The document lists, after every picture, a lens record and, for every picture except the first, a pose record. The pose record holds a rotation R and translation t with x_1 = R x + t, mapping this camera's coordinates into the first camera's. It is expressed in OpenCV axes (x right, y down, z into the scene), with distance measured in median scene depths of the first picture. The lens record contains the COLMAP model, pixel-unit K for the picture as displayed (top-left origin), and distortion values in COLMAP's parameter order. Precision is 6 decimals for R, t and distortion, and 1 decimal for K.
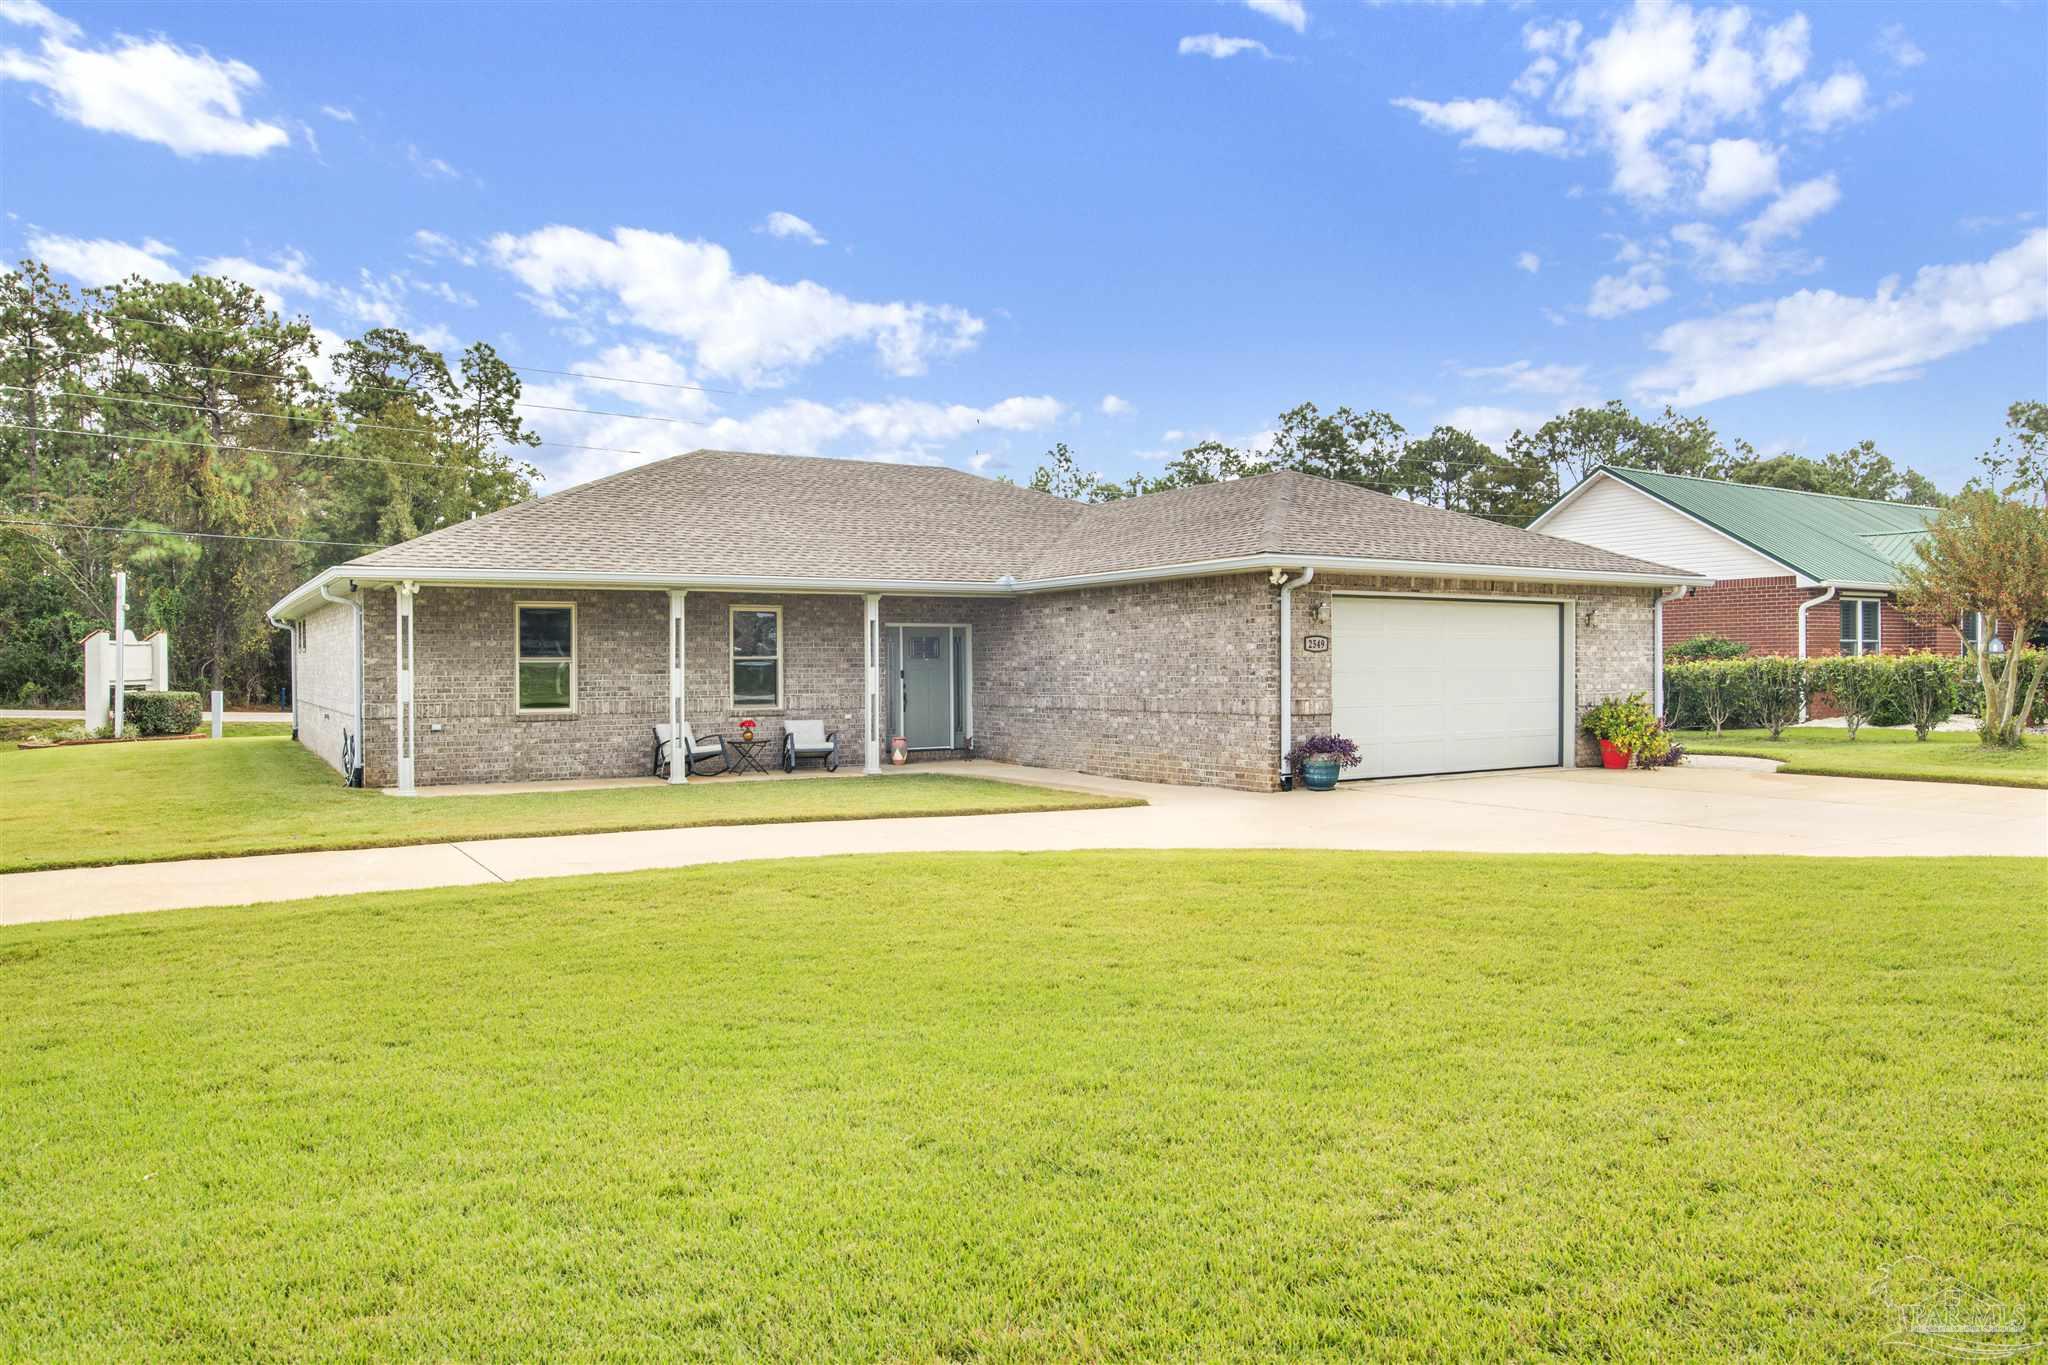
lens RADIAL K [[1358.4, 0, 1013.7], [0, 1358.4, 678.1], [0, 0, 1]] dist [-0.009285, -0.000770]
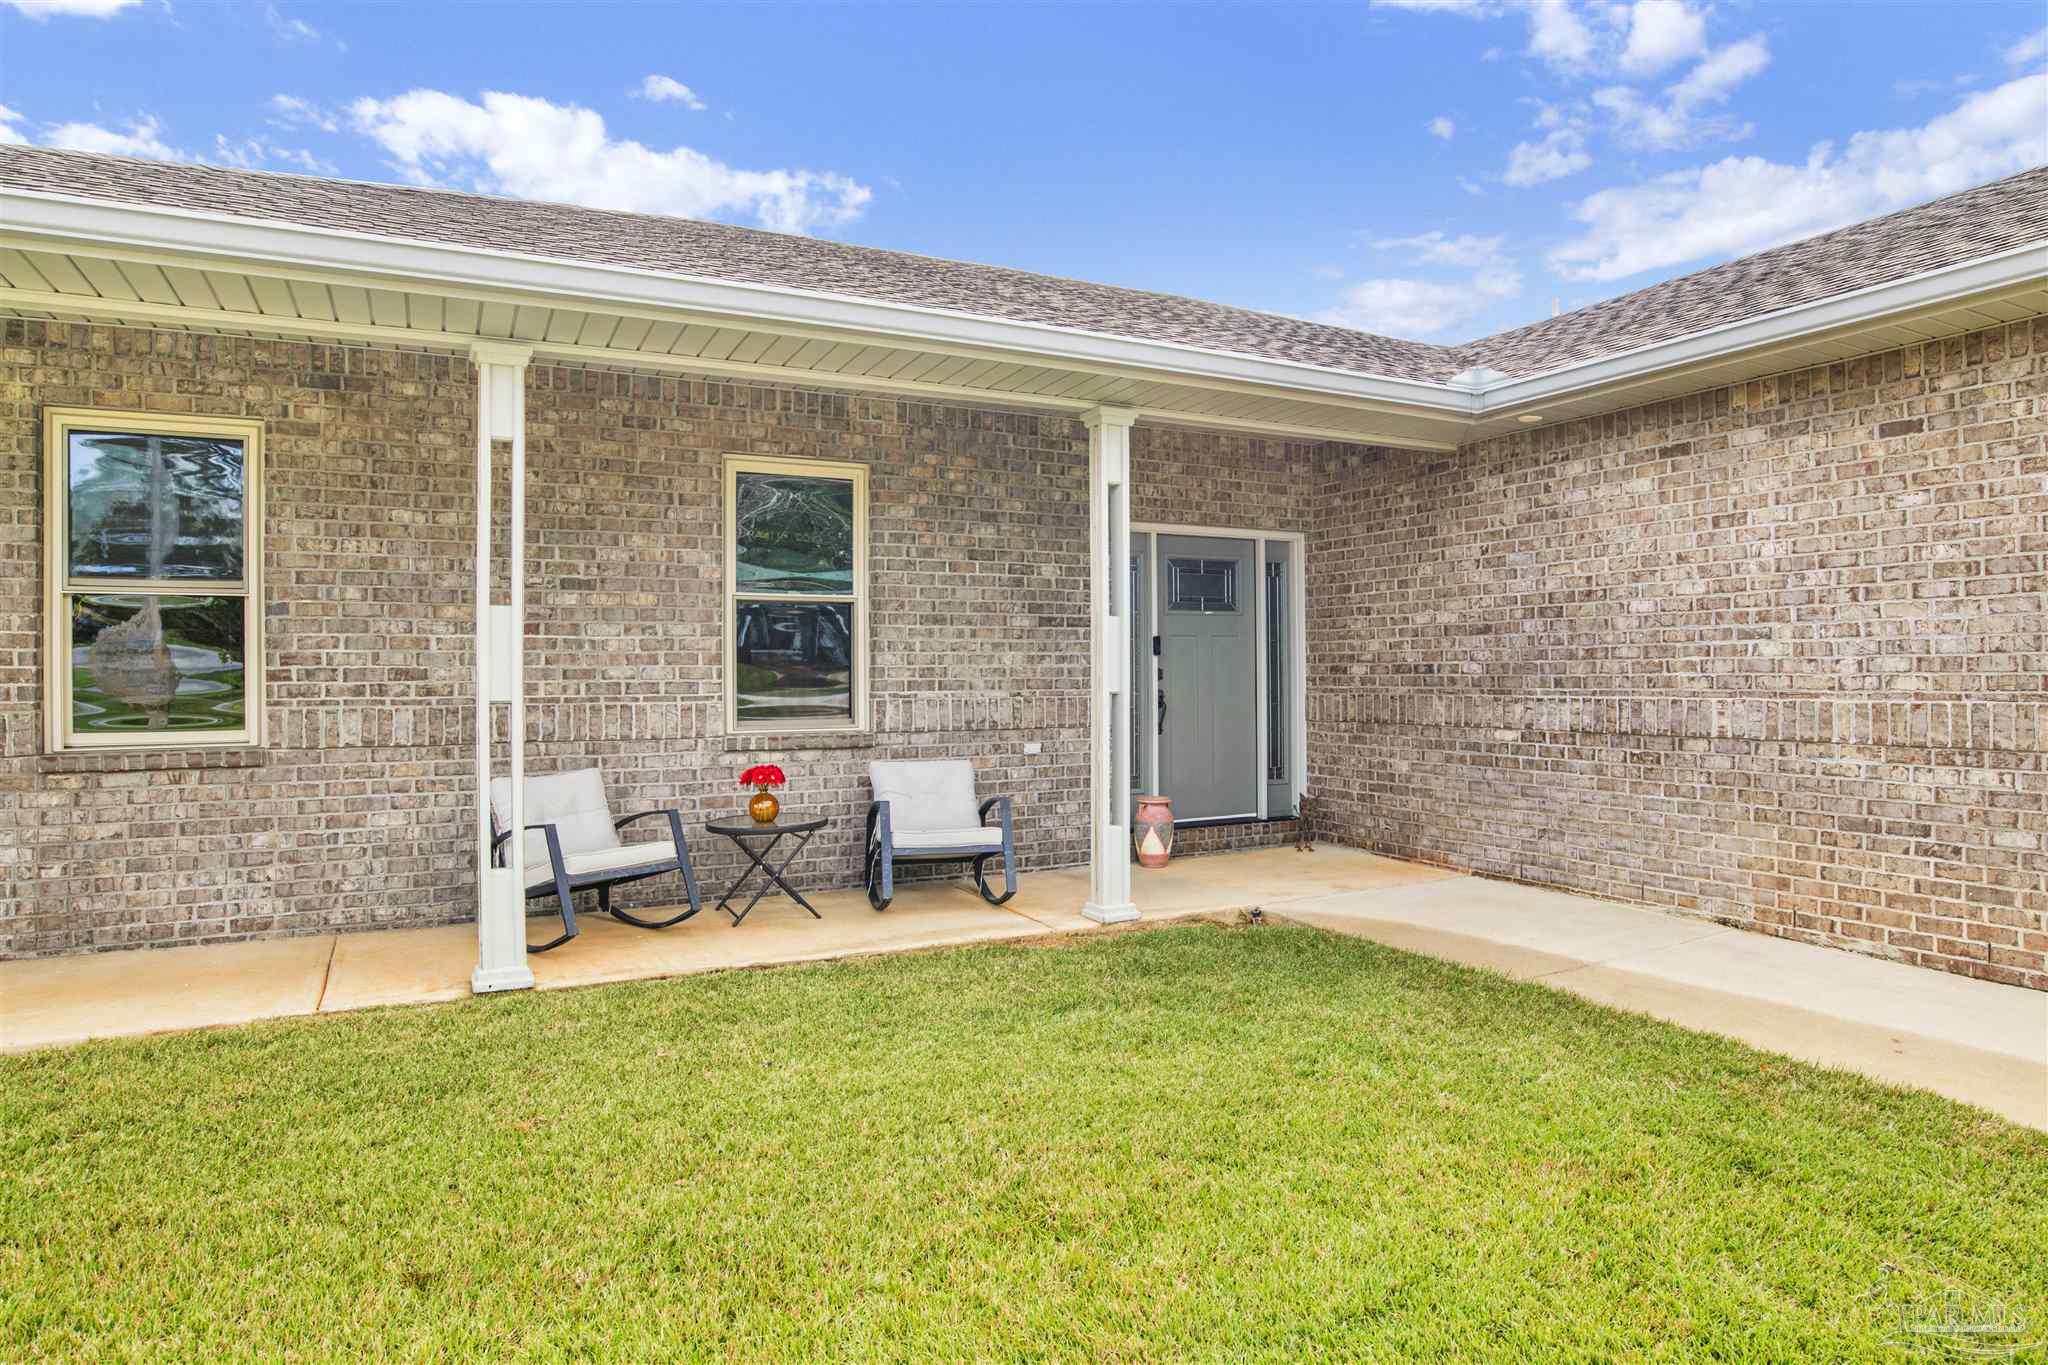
lens RADIAL K [[1225.2, 0, 1029.0], [0, 1225.2, 679.8], [0, 0, 1]] dist [-0.016811, -0.000128]
pose [[0.996617, 0.001984, -0.082161, -0.099518], [-0.001866, 0.999997, 0.001514, 0.008169], [0.082163, -0.001356, 0.996618, 0.682578]]
